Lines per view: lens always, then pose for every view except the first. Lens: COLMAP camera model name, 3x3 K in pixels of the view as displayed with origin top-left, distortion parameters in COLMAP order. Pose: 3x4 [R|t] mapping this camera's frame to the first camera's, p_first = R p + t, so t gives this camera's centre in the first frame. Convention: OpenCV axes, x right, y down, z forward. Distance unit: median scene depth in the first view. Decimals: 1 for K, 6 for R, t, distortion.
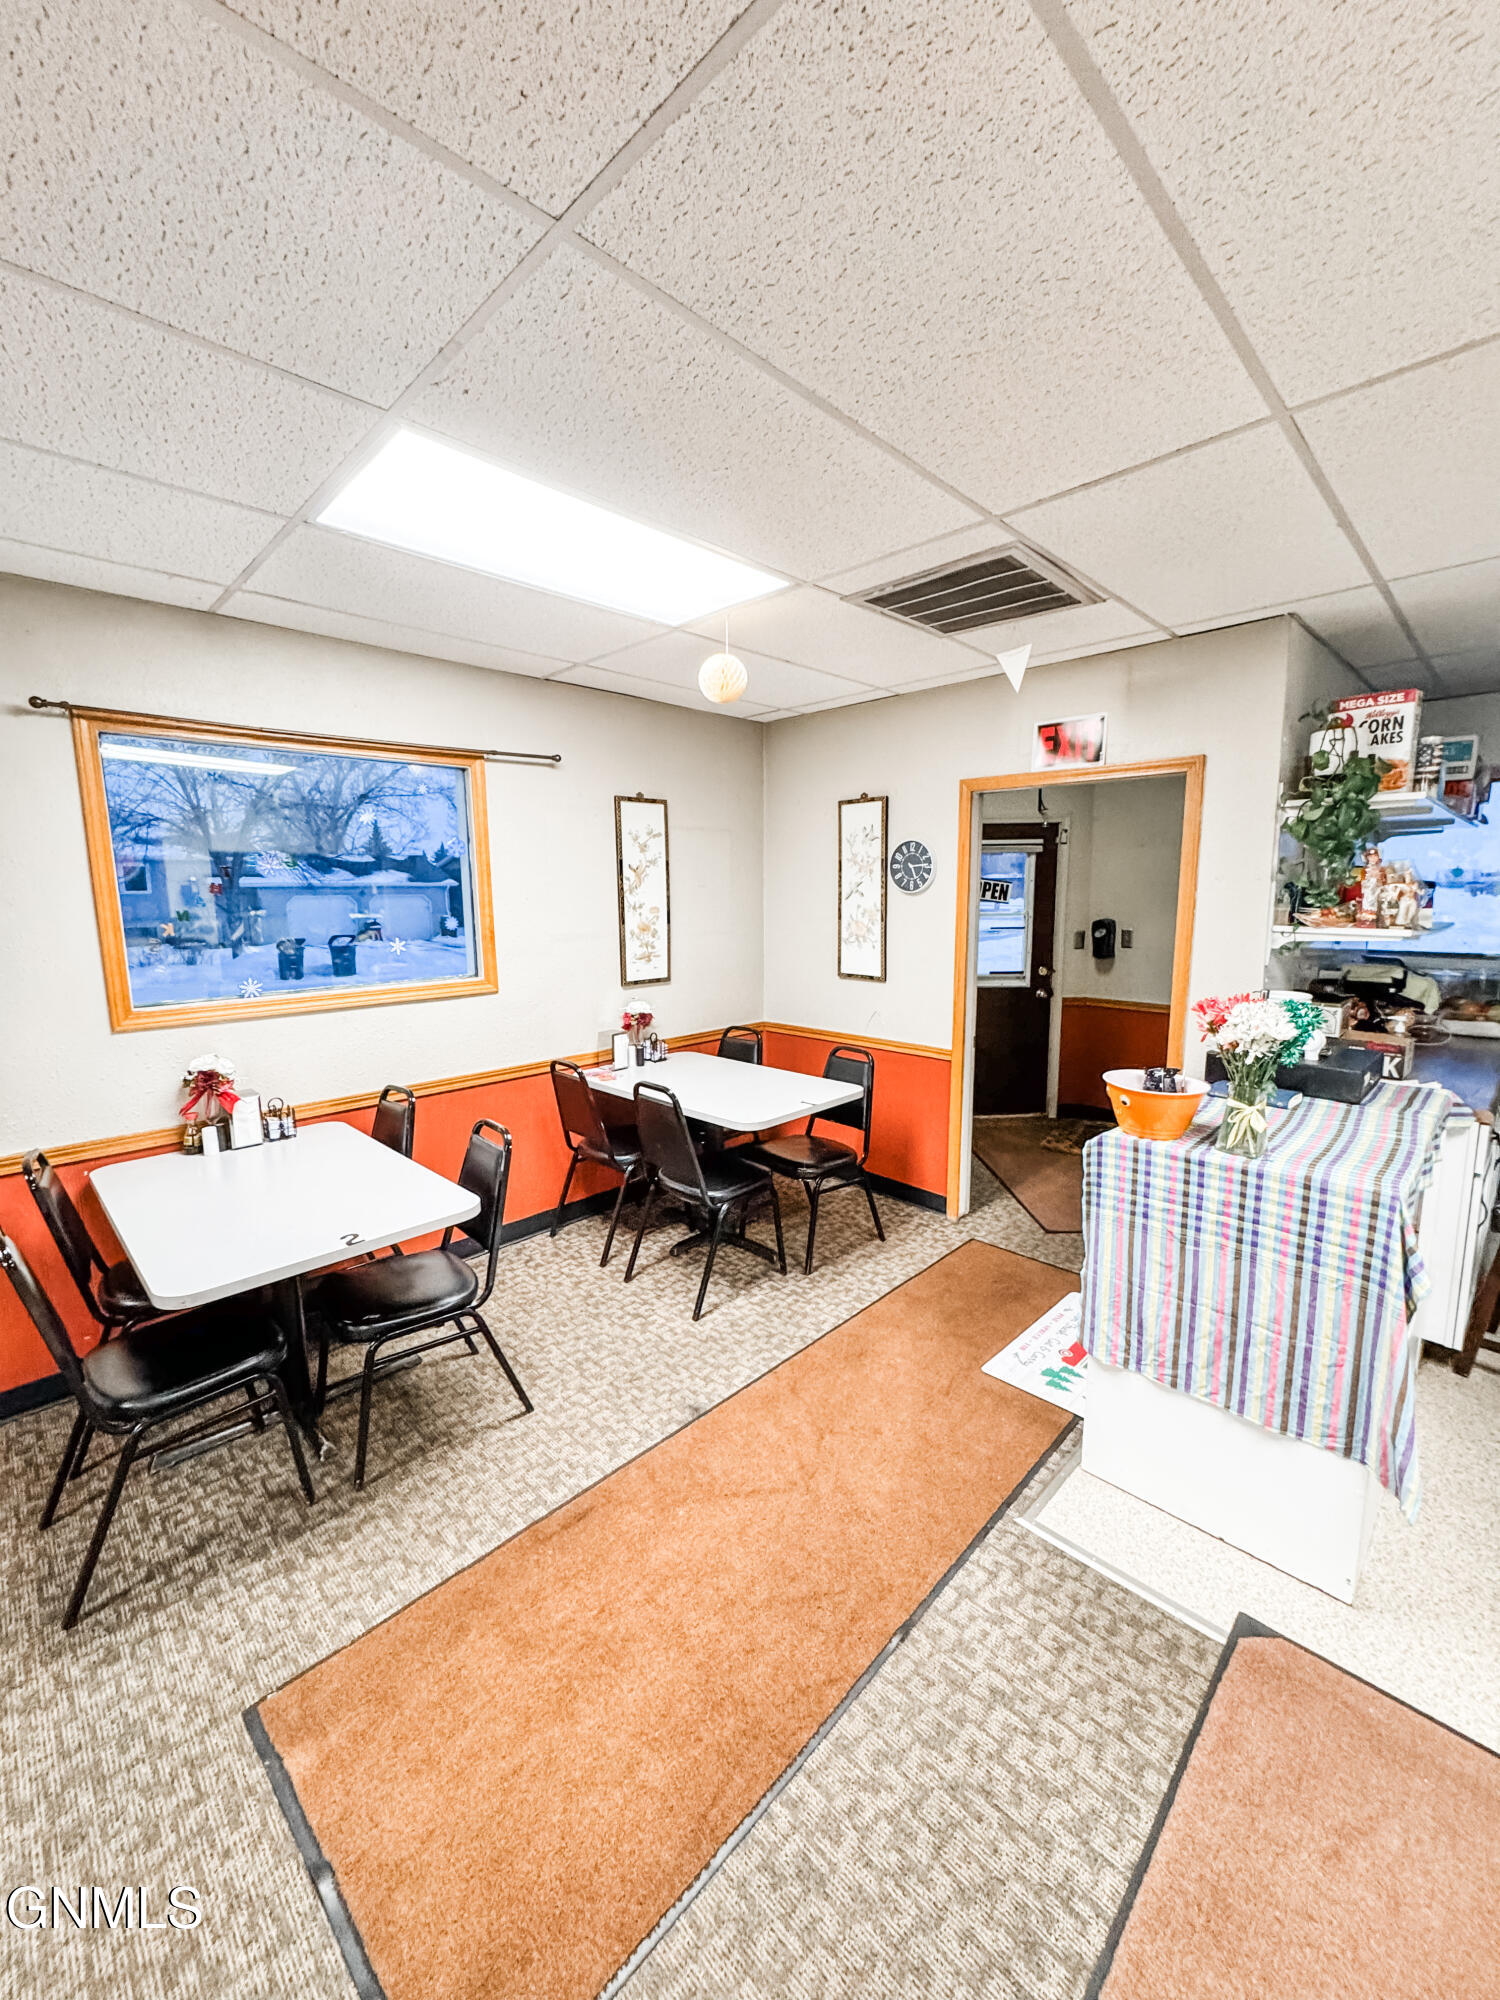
lens RADIAL K [[795.9, 0, 750.0], [0, 795.9, 1000.2], [0, 0, 1]] dist [-0.002930, 0.000187]
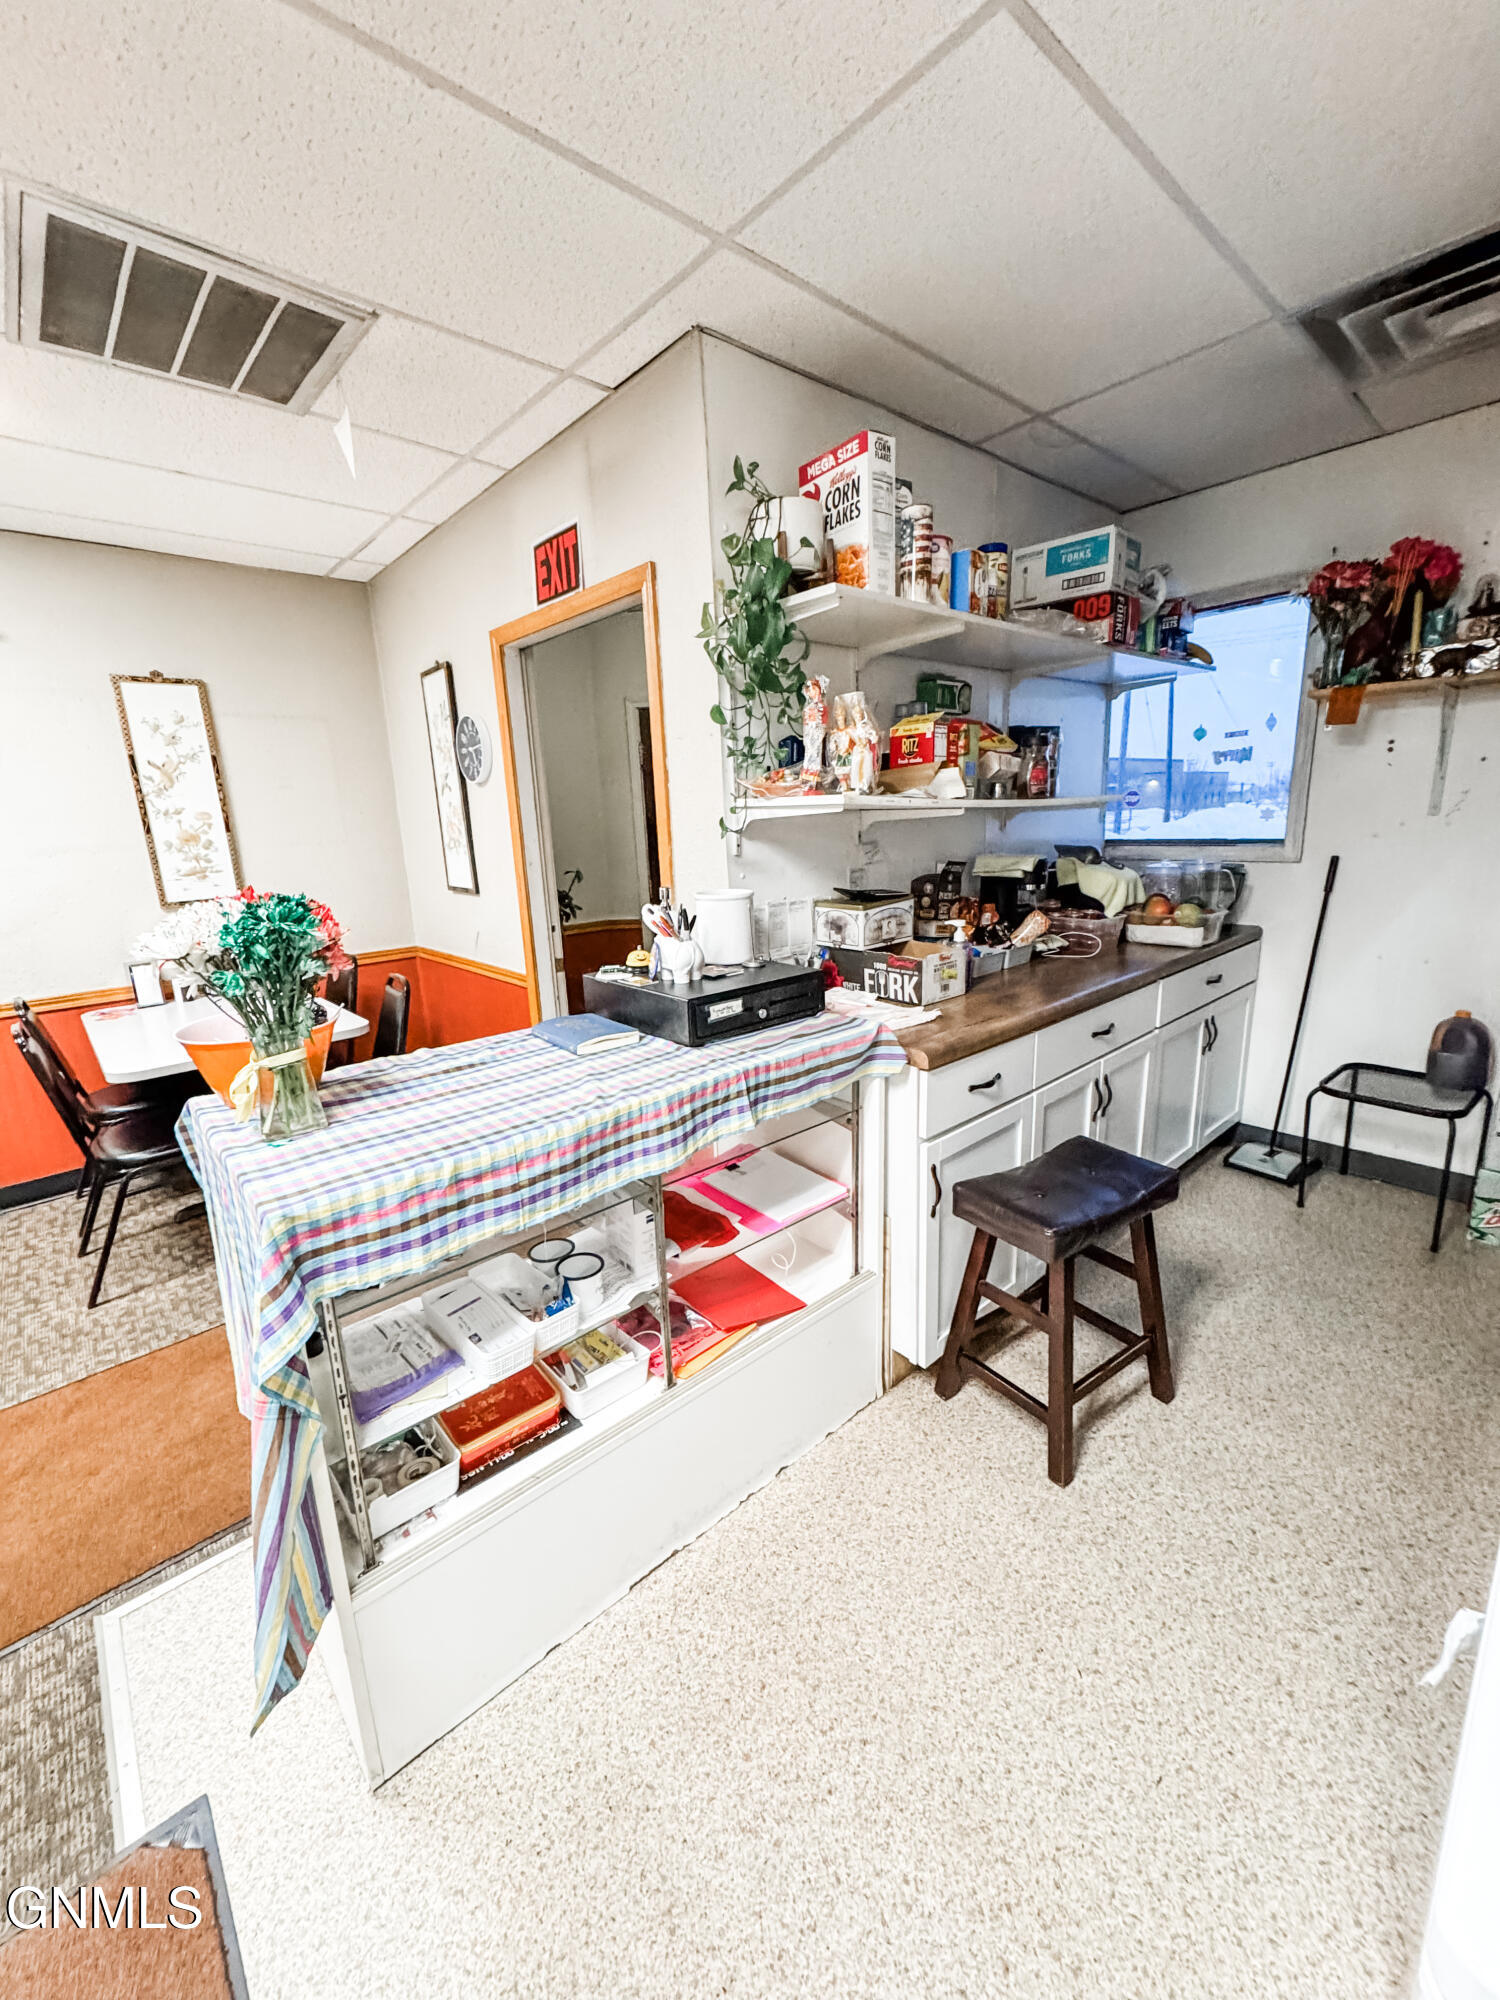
lens RADIAL K [[795.9, 0, 754.2], [0, 795.9, 1003.1], [0, 0, 1]] dist [-0.002930, 0.000187]
pose [[0.998200, -0.018869, -0.056926, 0.618410], [0.024338, 0.994990, 0.096967, 0.018869], [0.054811, -0.098178, 0.993658, 0.222100]]
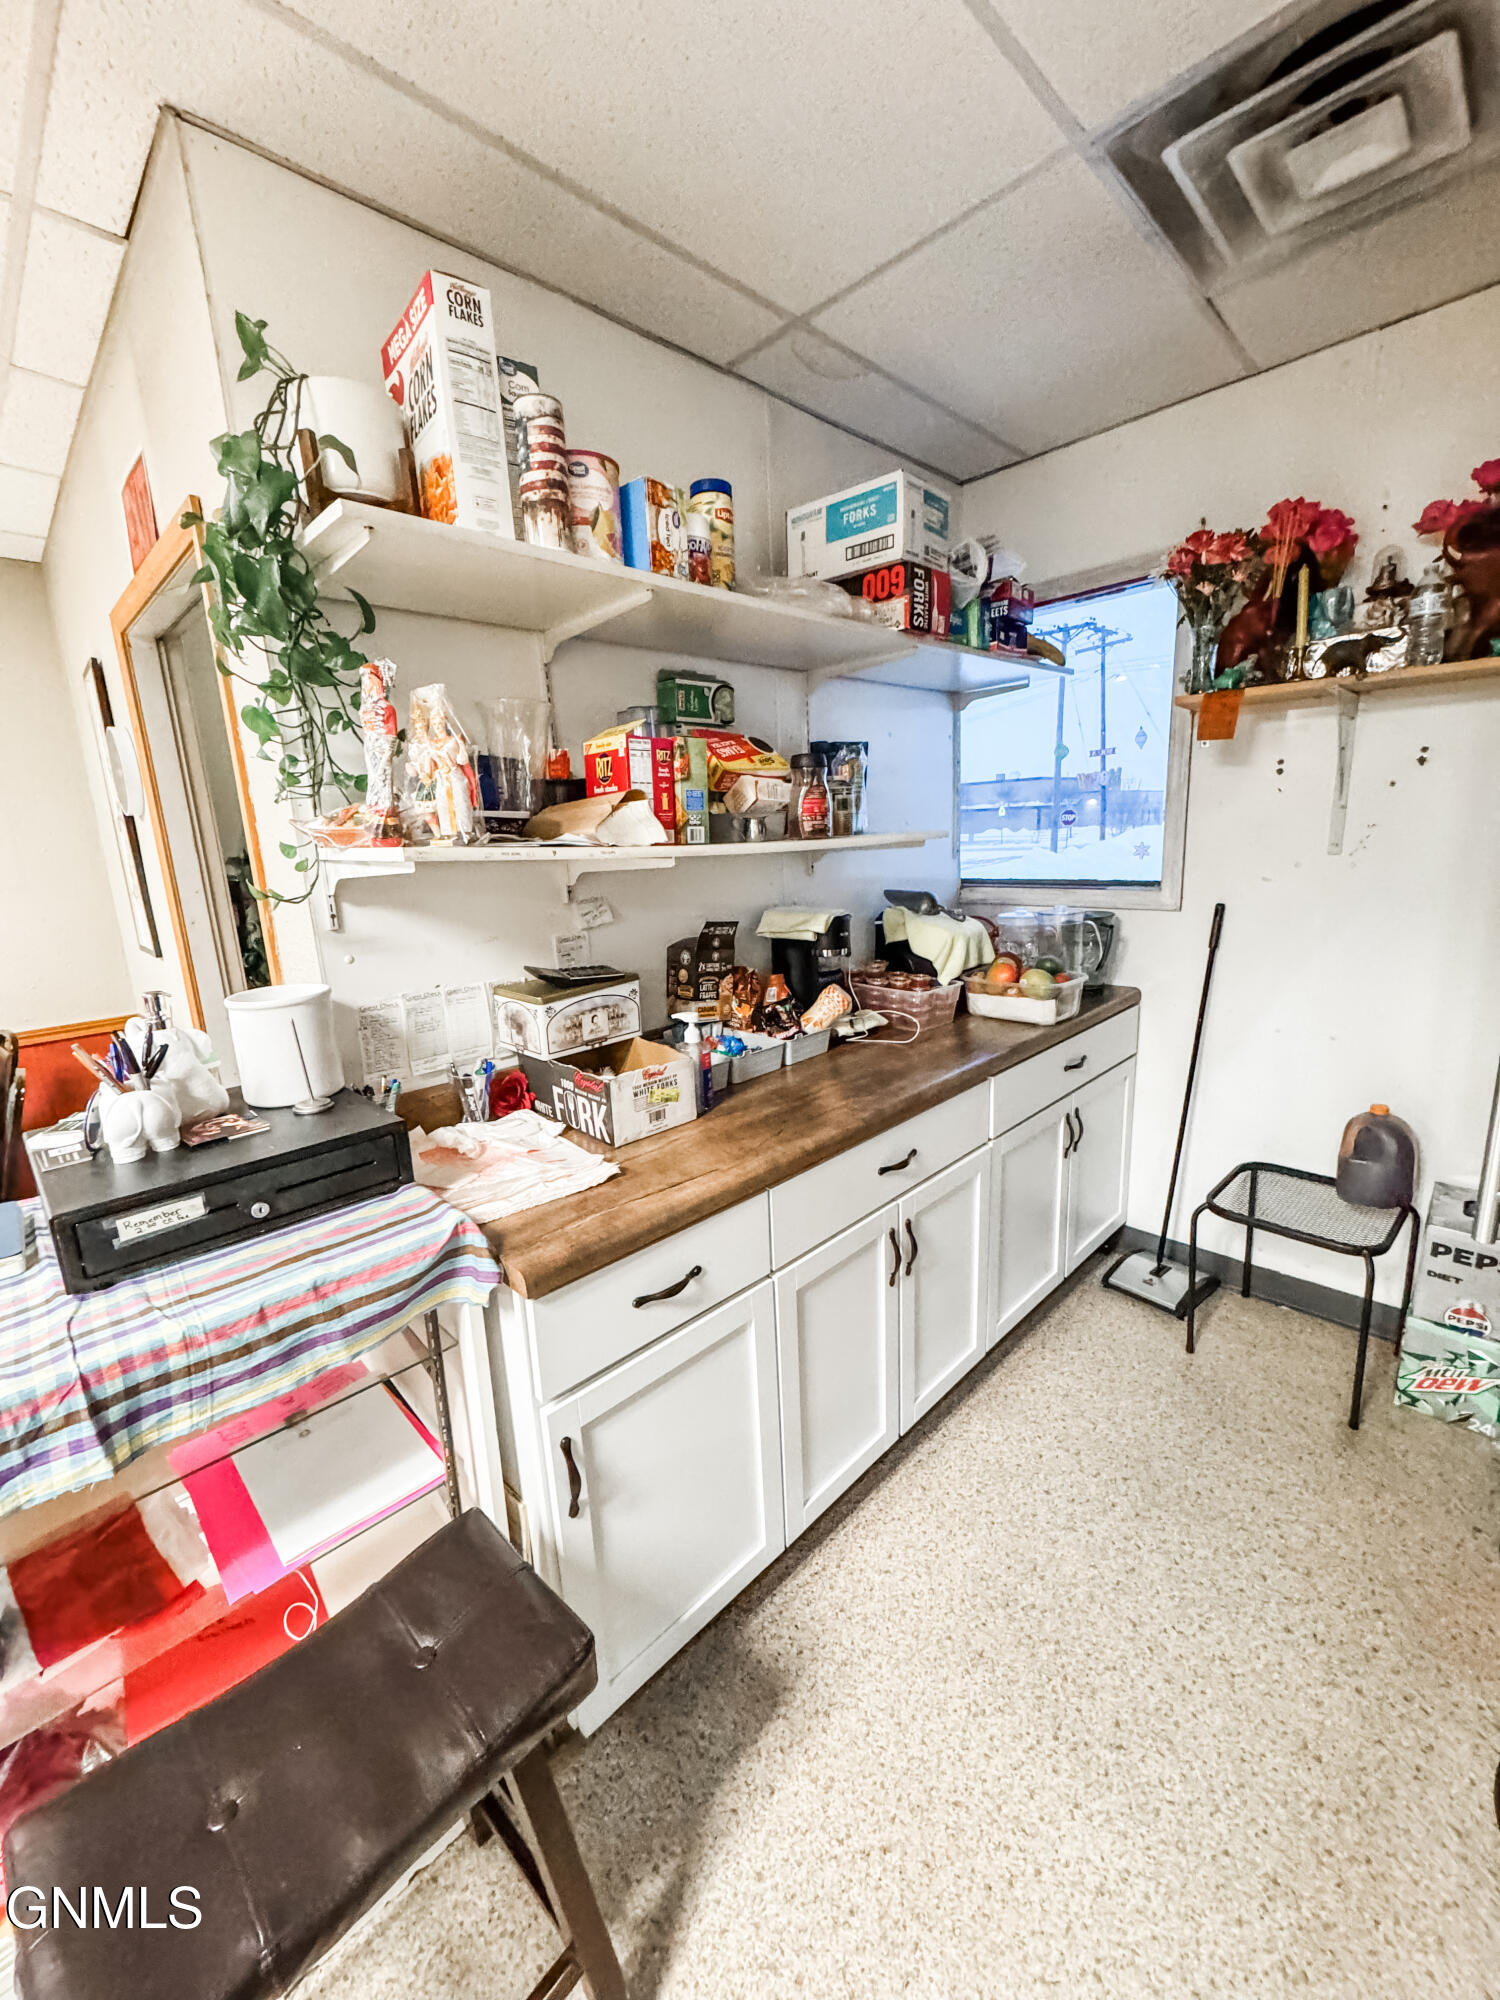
lens RADIAL K [[795.9, 0, 754.0], [0, 795.9, 1002.7], [0, 0, 1]] dist [-0.002930, 0.000187]
pose [[0.999297, -0.037473, -0.001317, 0.798591], [0.037466, 0.996470, 0.075131, -0.023005], [-0.001503, -0.075128, 0.997173, 0.439949]]
